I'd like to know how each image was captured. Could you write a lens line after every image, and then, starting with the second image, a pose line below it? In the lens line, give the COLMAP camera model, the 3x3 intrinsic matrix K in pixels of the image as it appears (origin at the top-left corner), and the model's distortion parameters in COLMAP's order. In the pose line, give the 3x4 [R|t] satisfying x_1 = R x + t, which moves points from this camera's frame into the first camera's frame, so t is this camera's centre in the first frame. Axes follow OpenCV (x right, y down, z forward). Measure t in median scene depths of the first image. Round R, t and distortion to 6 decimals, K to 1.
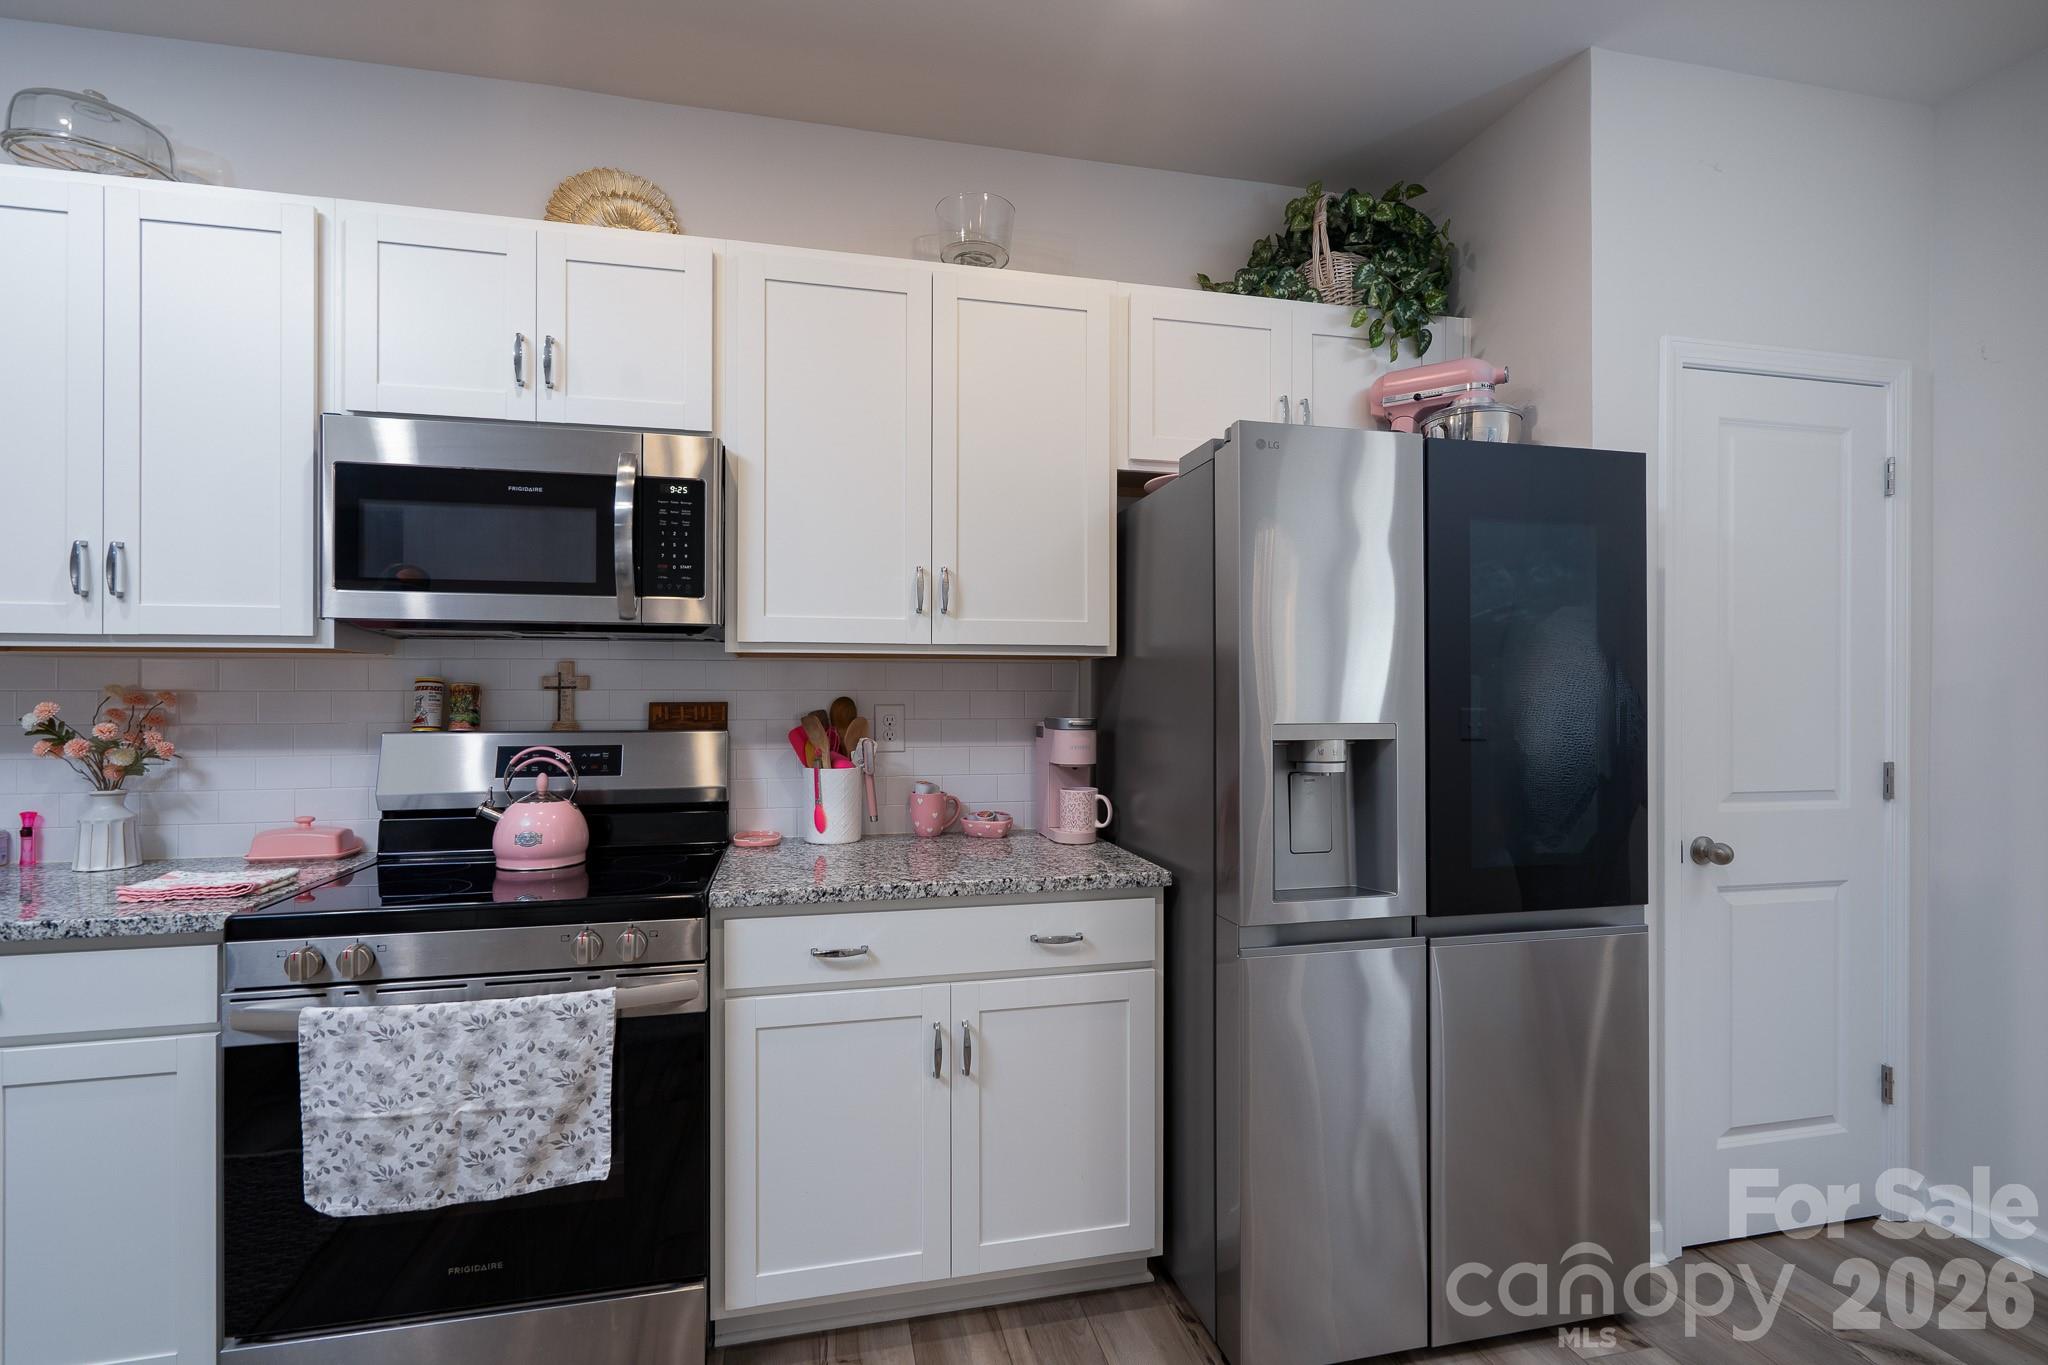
lens RADIAL K [[933.1, 0, 1011.4], [0, 933.1, 695.2], [0, 0, 1]] dist [-0.002827, 0.001249]
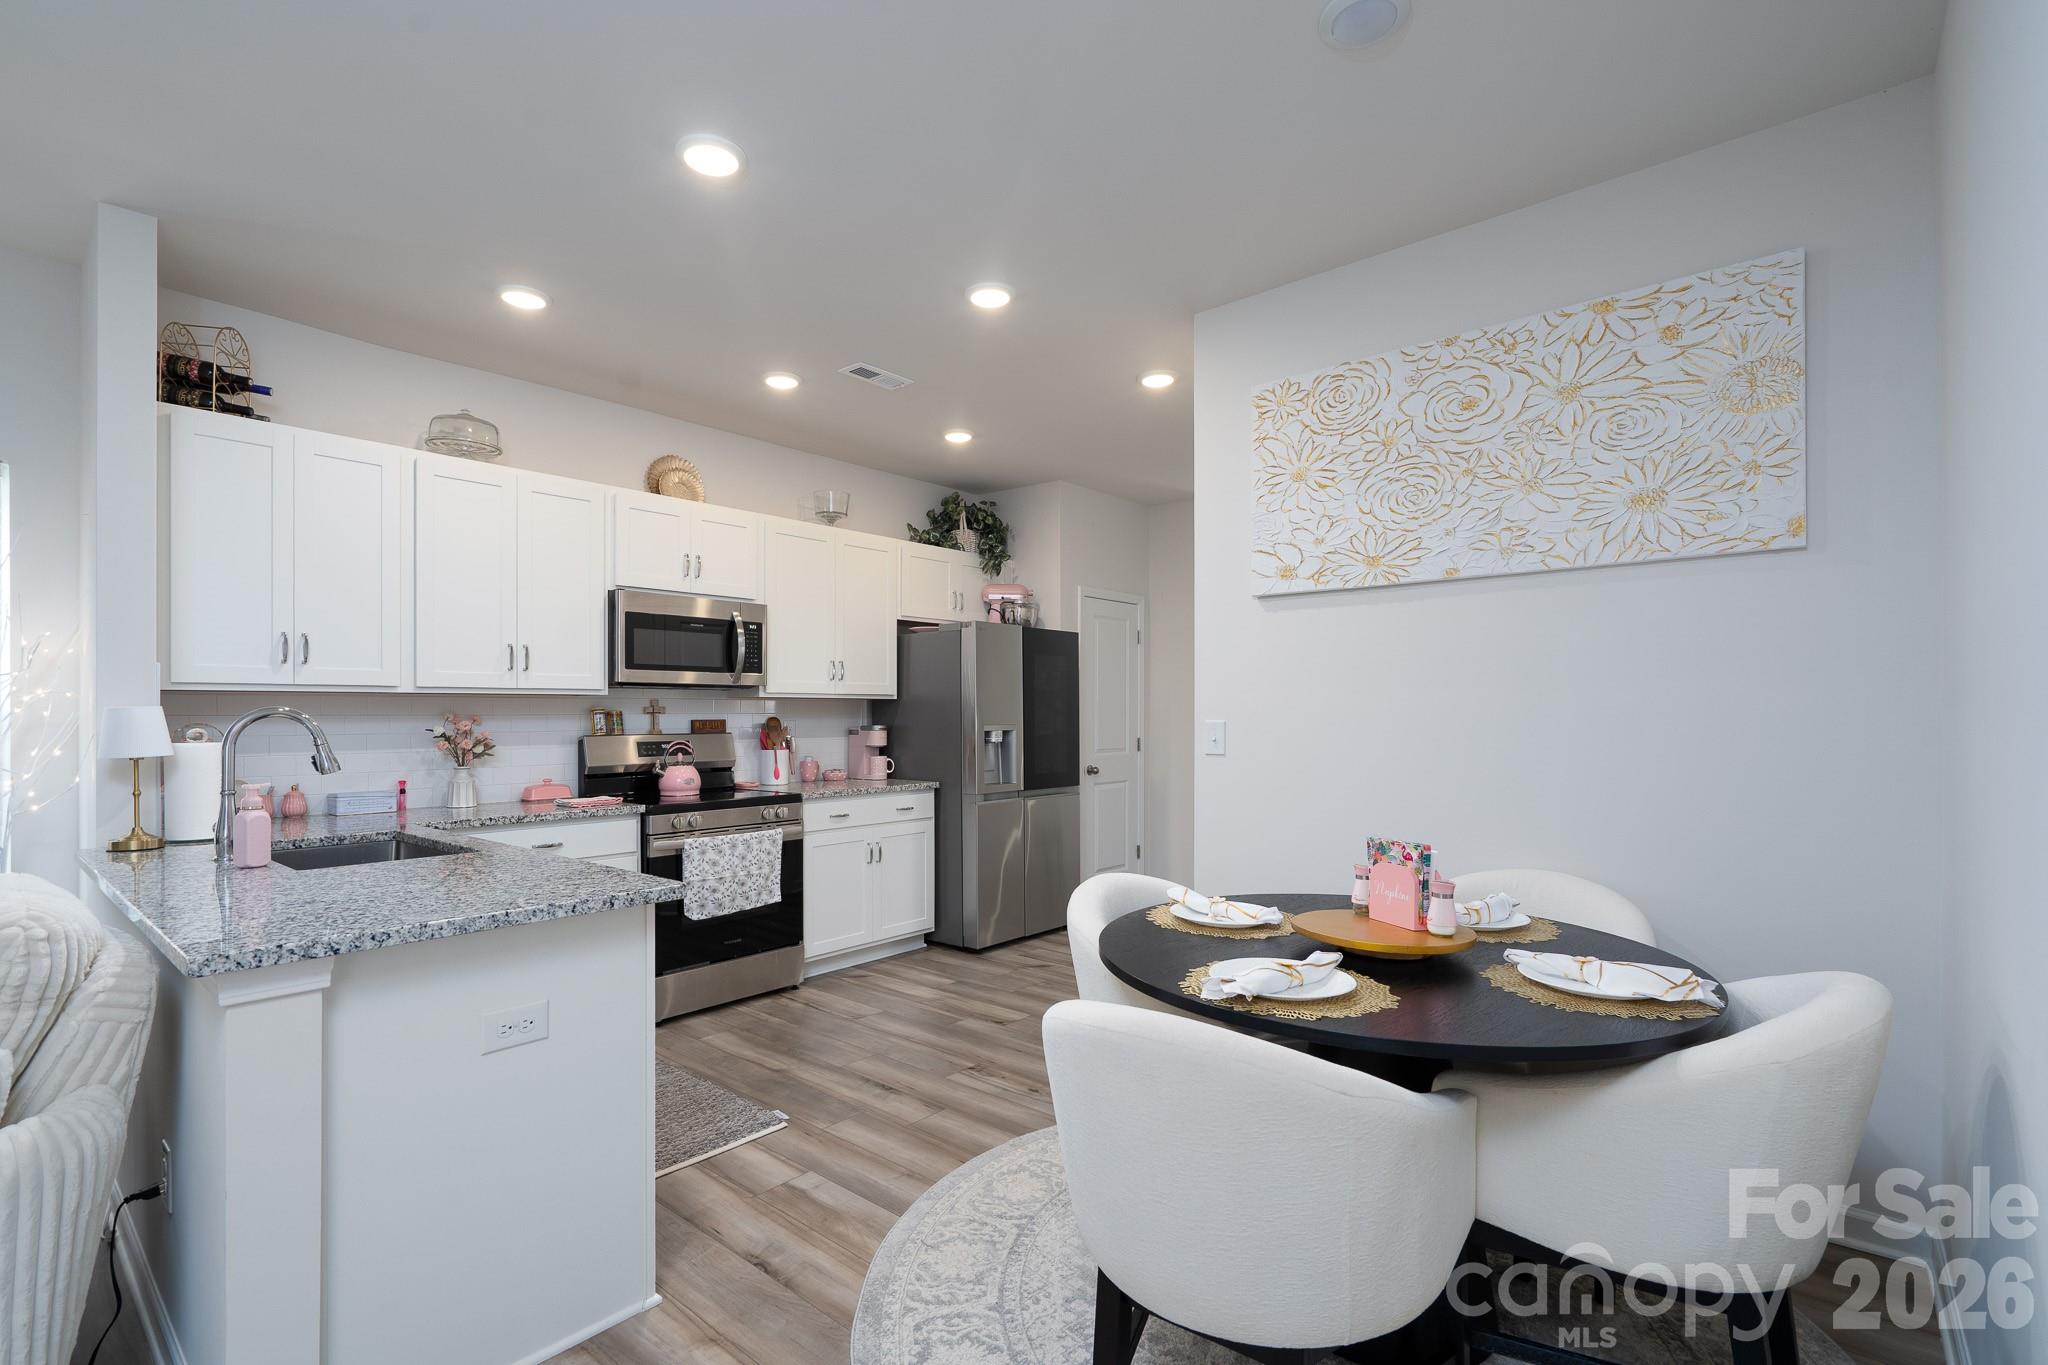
lens RADIAL K [[933.1, 0, 1034.5], [0, 933.1, 714.4], [0, 0, 1]] dist [-0.002827, 0.001249]
pose [[0.799612, -0.002823, 0.600510, -1.184671], [0.002752, 0.999996, 0.001037, -0.004612], [-0.600510, 0.000823, 0.799617, -1.257765]]
